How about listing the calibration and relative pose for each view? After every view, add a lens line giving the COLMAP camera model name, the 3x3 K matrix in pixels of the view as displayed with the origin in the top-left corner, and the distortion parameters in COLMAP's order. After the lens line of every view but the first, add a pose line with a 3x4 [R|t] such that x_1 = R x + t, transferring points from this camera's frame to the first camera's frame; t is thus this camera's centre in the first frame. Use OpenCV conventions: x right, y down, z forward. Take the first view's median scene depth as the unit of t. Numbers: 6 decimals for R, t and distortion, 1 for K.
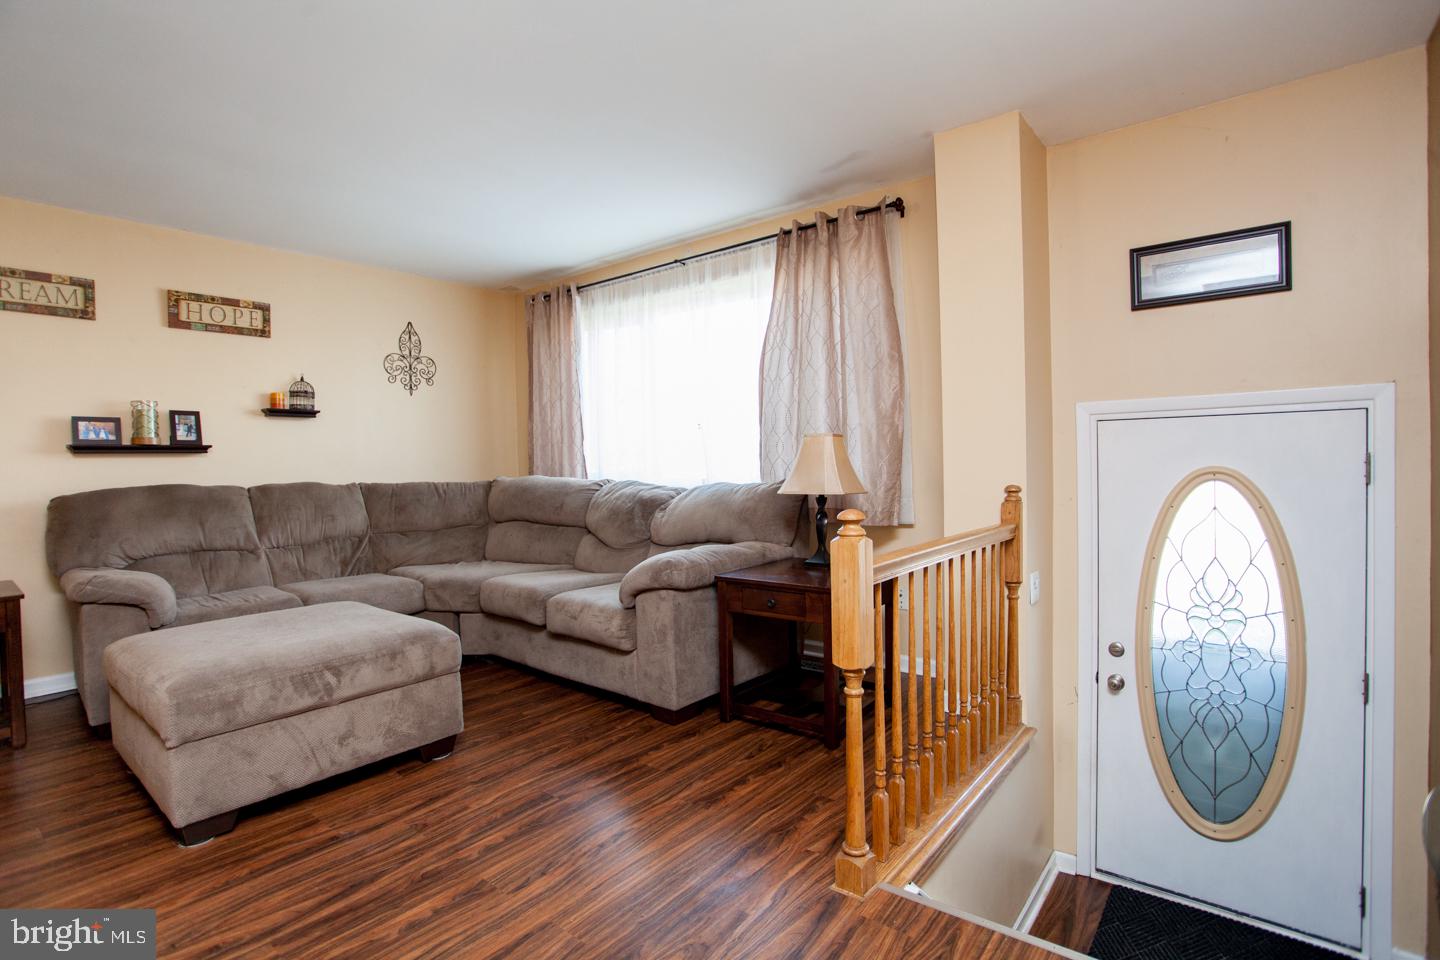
lens RADIAL K [[702.4, 0, 717.2], [0, 702.4, 477.3], [0, 0, 1]] dist [-0.073358, 0.030243]
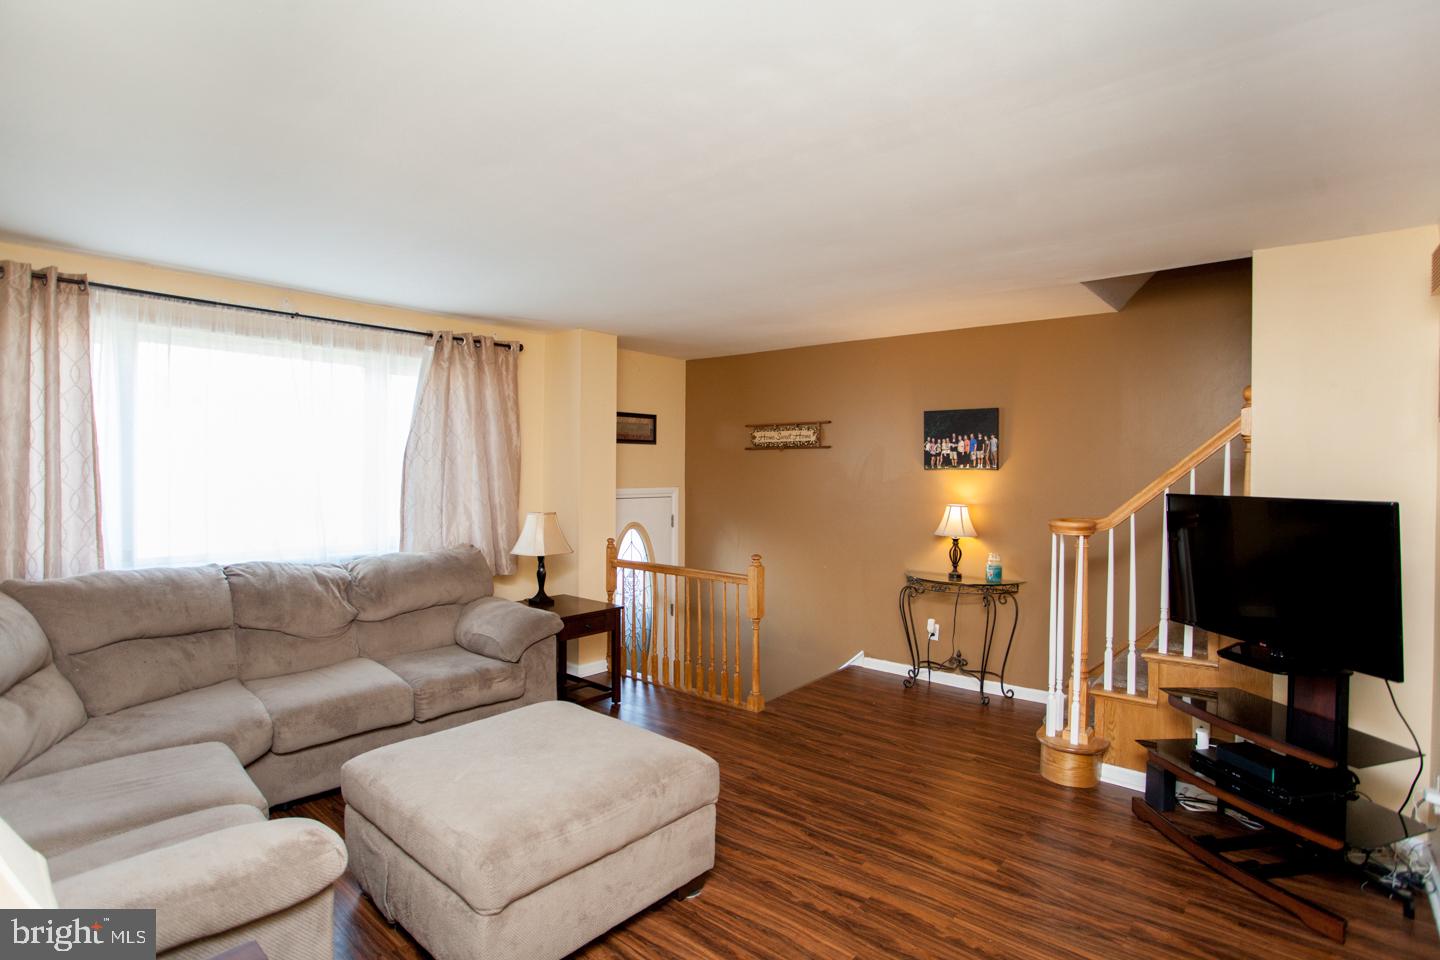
lens RADIAL K [[702.4, 0, 721.0], [0, 702.4, 482.5], [0, 0, 1]] dist [-0.073358, 0.030243]
pose [[0.031003, 0.007621, 0.999490, -1.035918], [0.016408, 0.999832, -0.008132, -0.083347], [-0.999385, 0.016652, 0.030872, 0.473244]]
